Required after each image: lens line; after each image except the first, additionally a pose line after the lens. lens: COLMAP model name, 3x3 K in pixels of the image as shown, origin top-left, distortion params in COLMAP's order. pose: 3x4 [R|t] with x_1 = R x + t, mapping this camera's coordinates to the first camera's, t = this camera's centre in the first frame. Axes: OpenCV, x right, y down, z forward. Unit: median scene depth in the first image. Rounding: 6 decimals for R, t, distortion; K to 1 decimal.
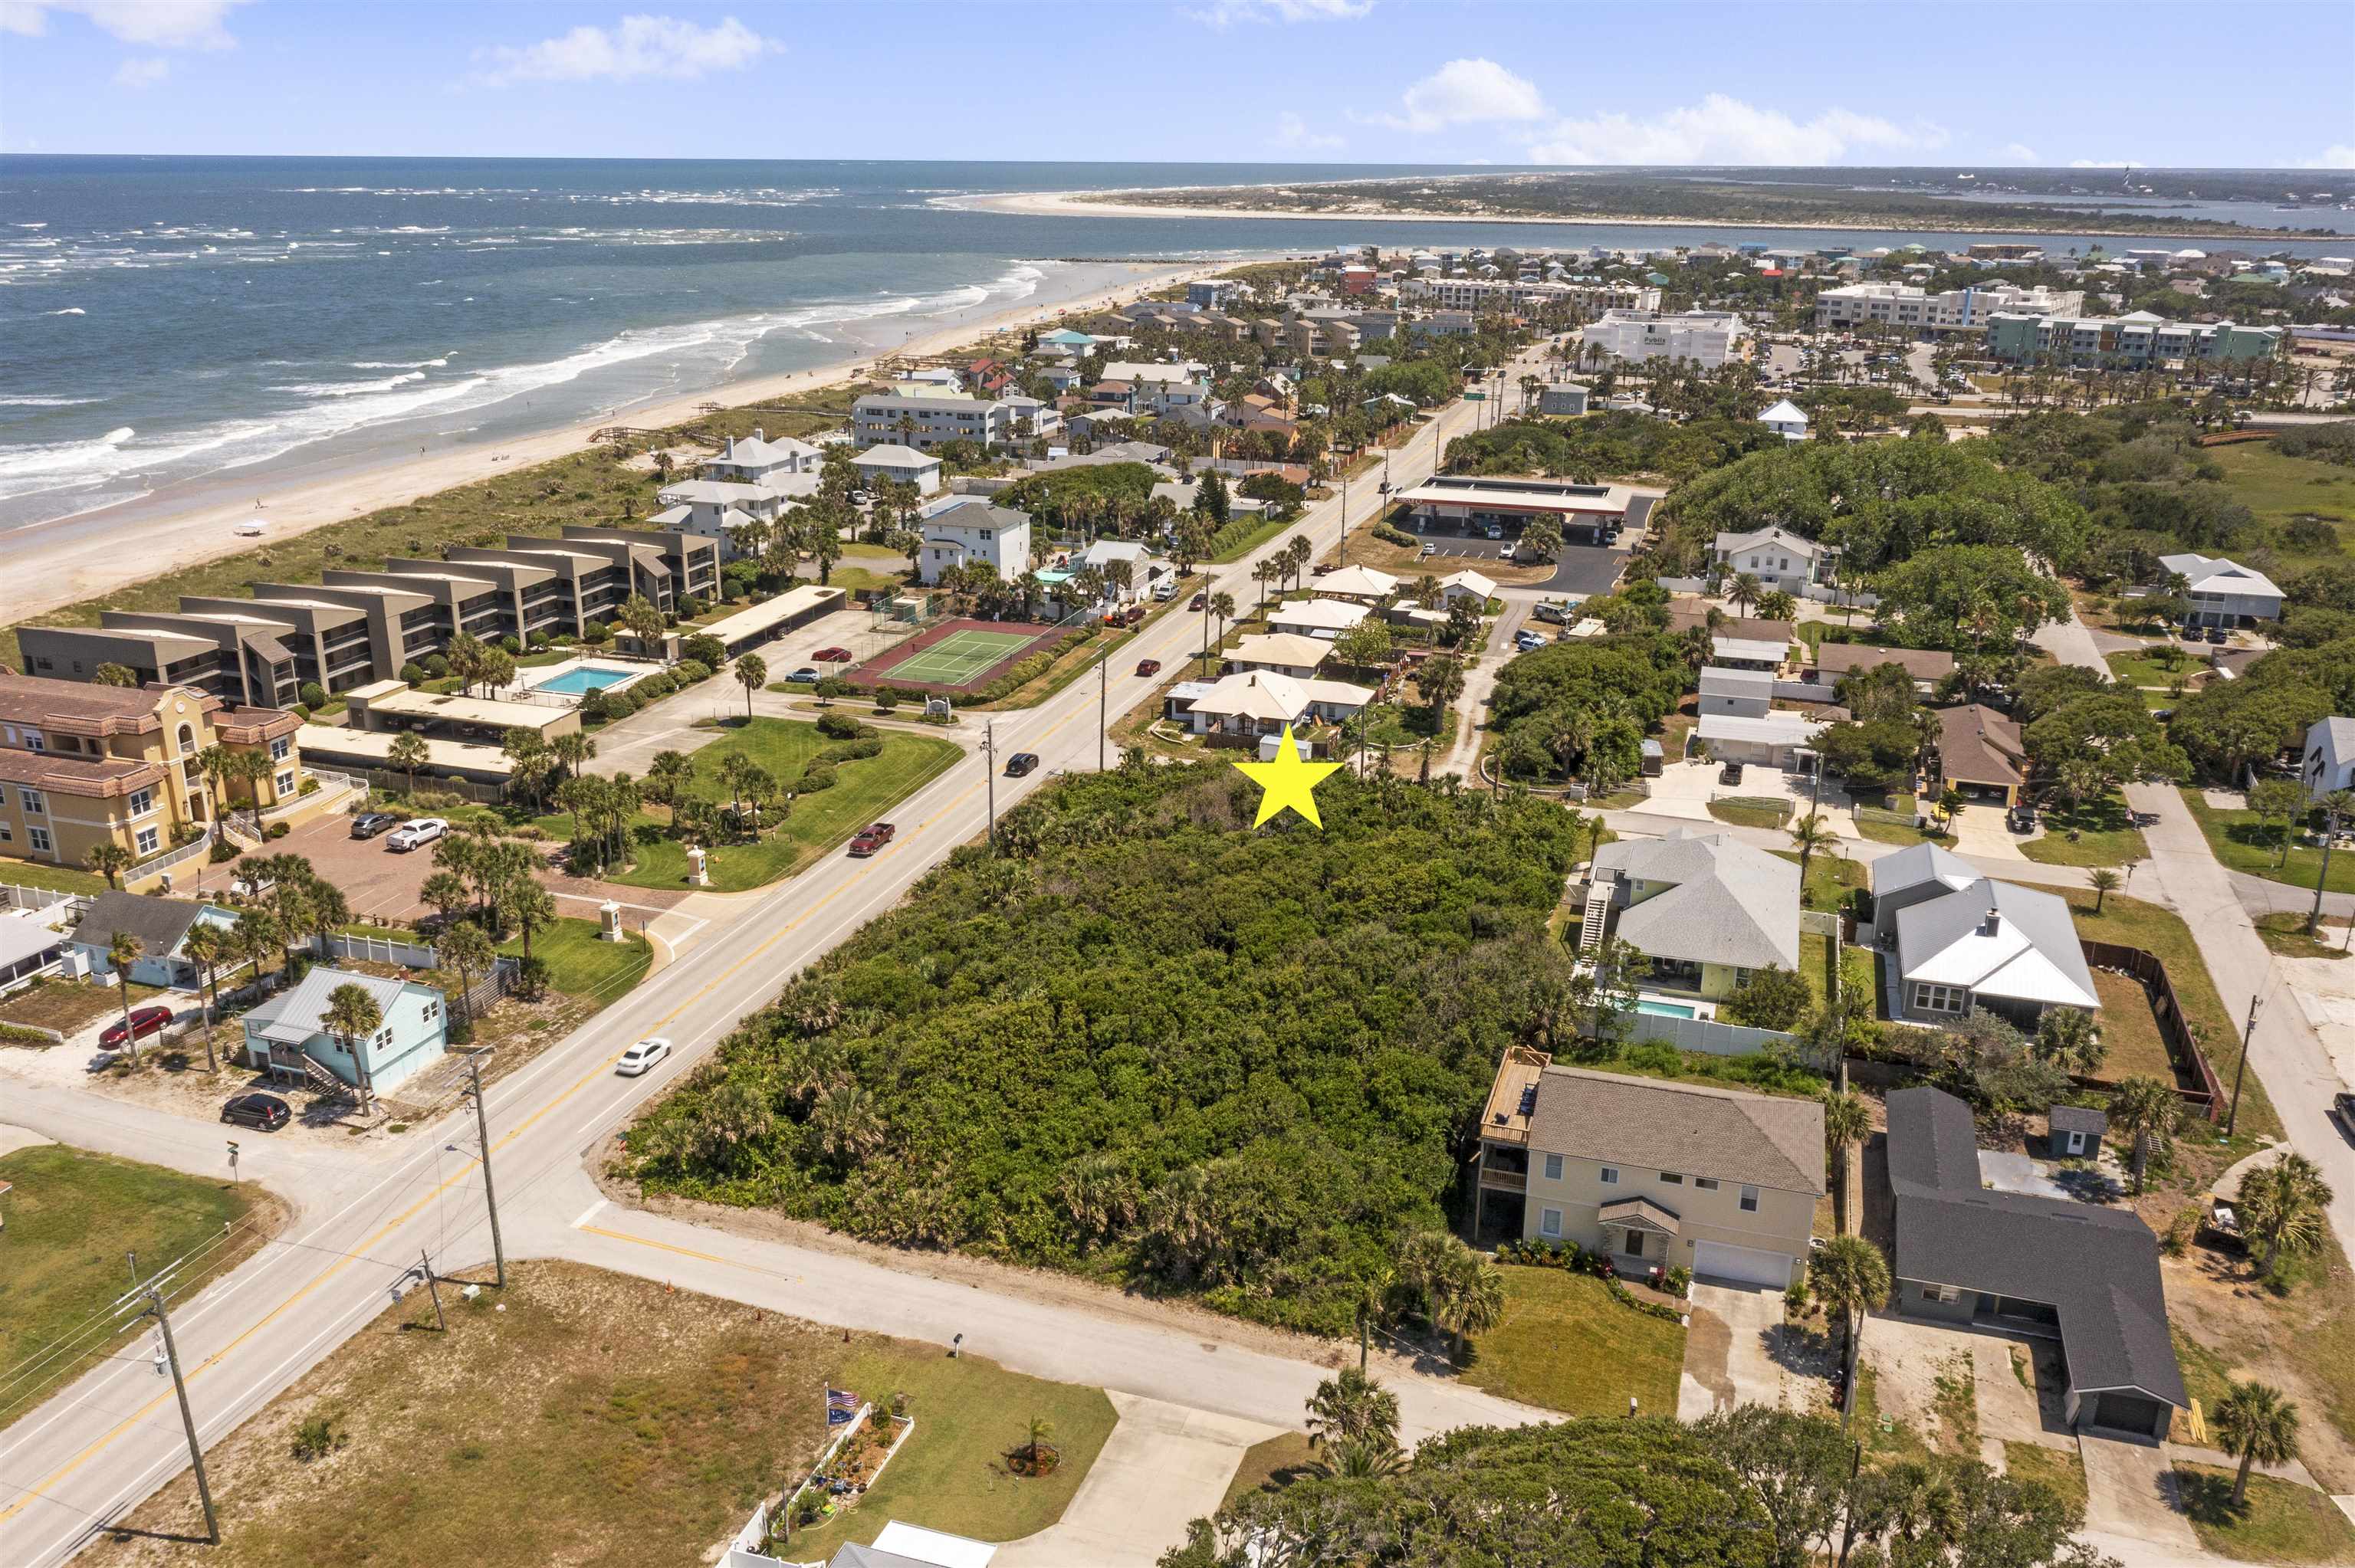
lens RADIAL K [[1863.5, 0, 1182.4], [0, 1863.5, 771.3], [0, 0, 1]] dist [-0.020128, 0.005712]
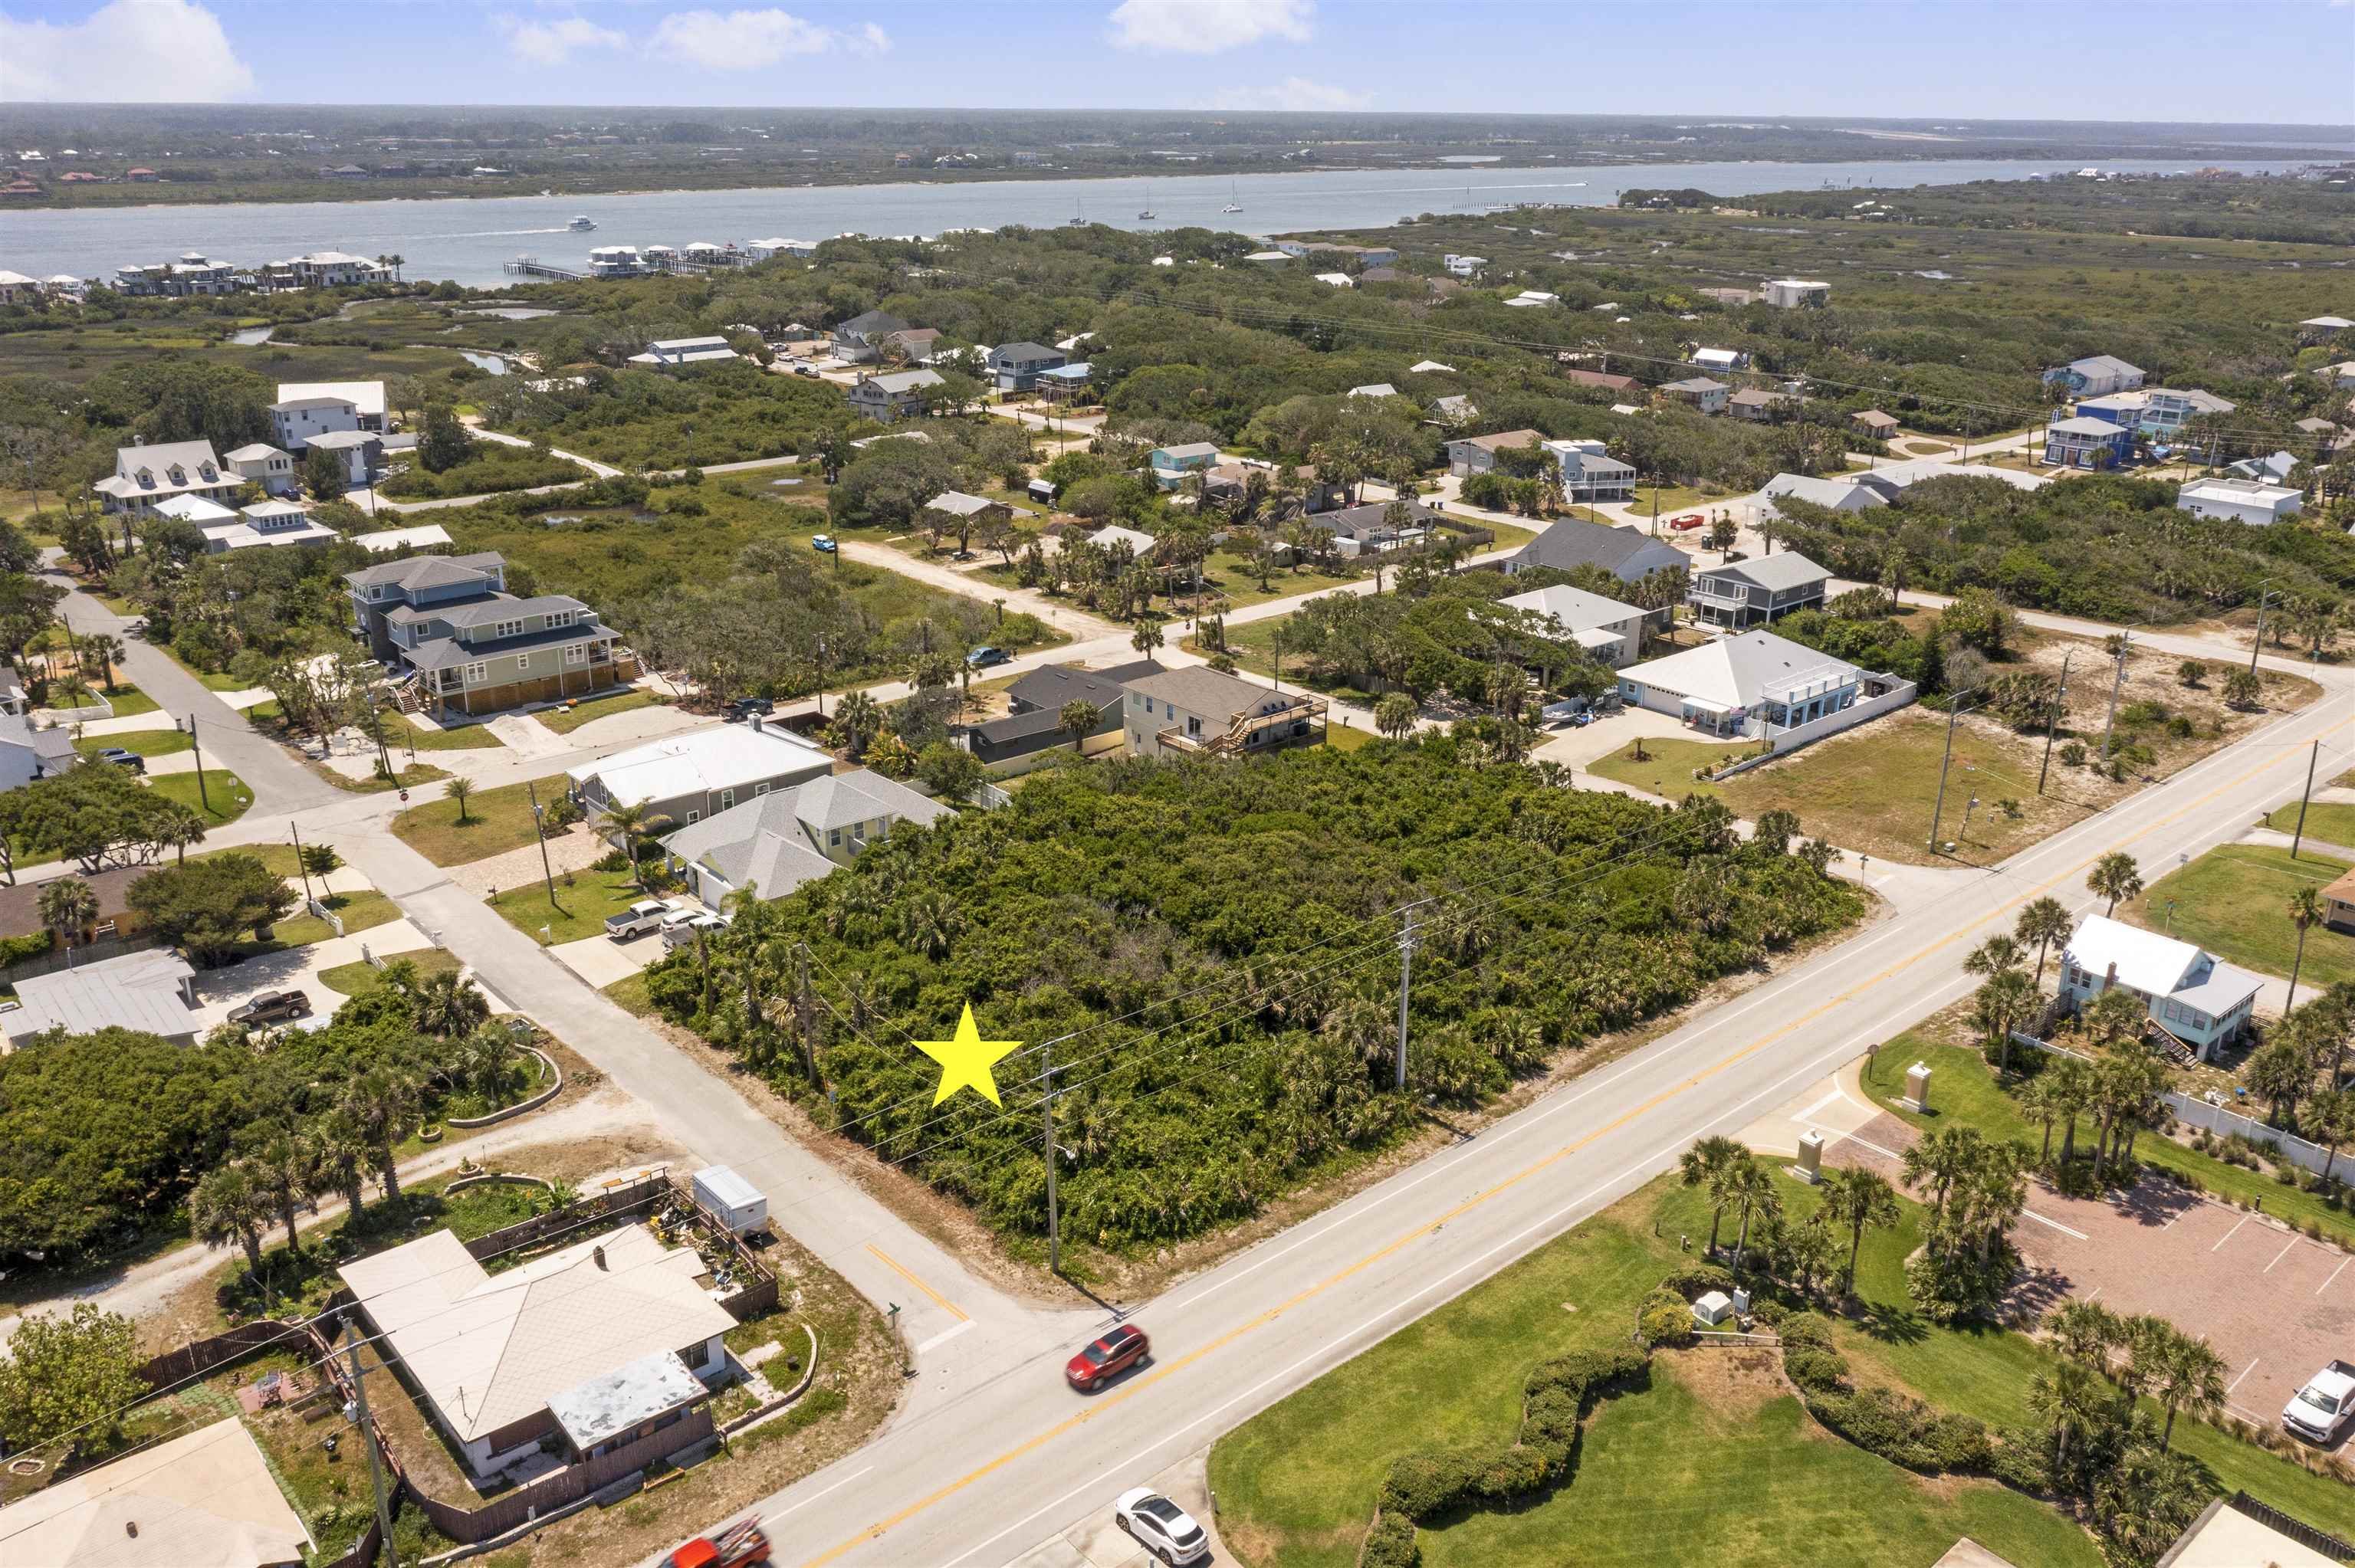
lens RADIAL K [[1887.6, 0, 1183.7], [0, 1887.6, 704.7], [0, 0, 1]] dist [-0.017713, -0.000036]
pose [[-0.857510, -0.169622, 0.485700, -0.319305], [0.147473, 0.823421, 0.547932, -0.437208], [-0.492877, 0.541485, -0.681077, 1.292566]]
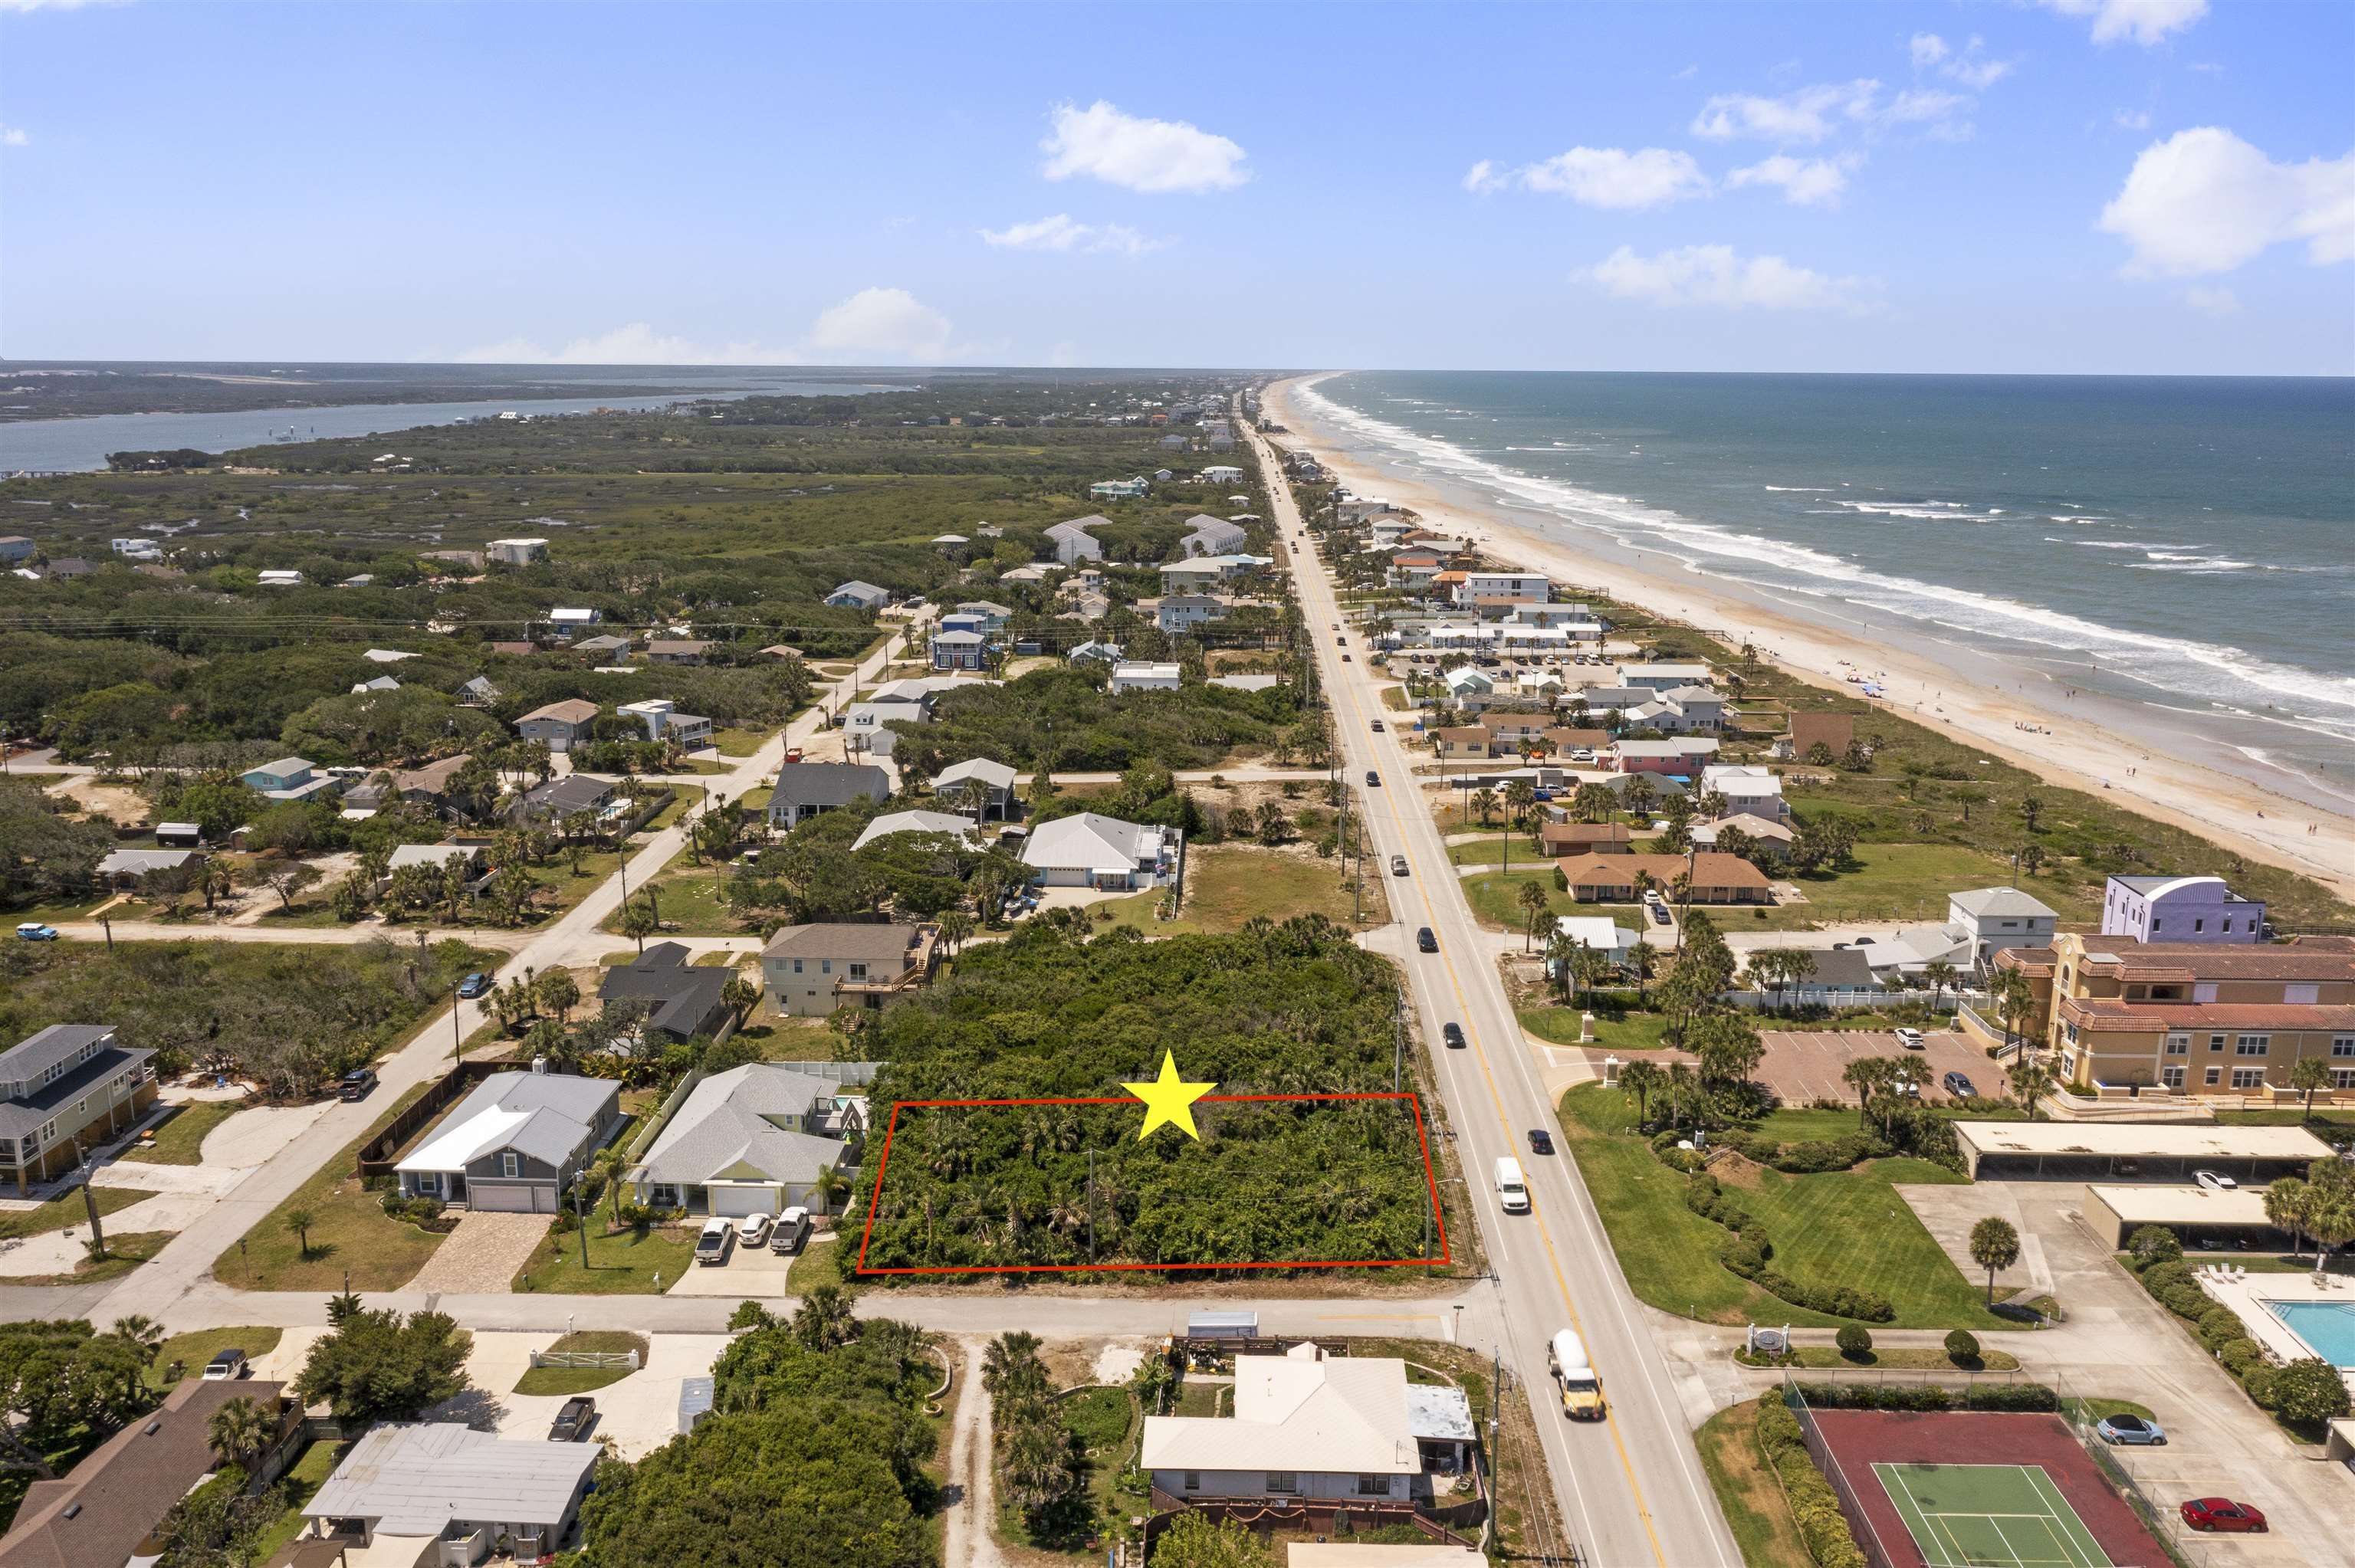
lens RADIAL K [[1863.5, 0, 1182.4], [0, 1863.5, 771.3], [0, 0, 1]] dist [-0.020128, 0.005712]
pose [[-0.958632, 0.047262, -0.280697, 0.273825], [-0.102921, 0.861852, 0.496606, -0.570913], [0.265390, 0.504952, -0.821335, 1.540647]]
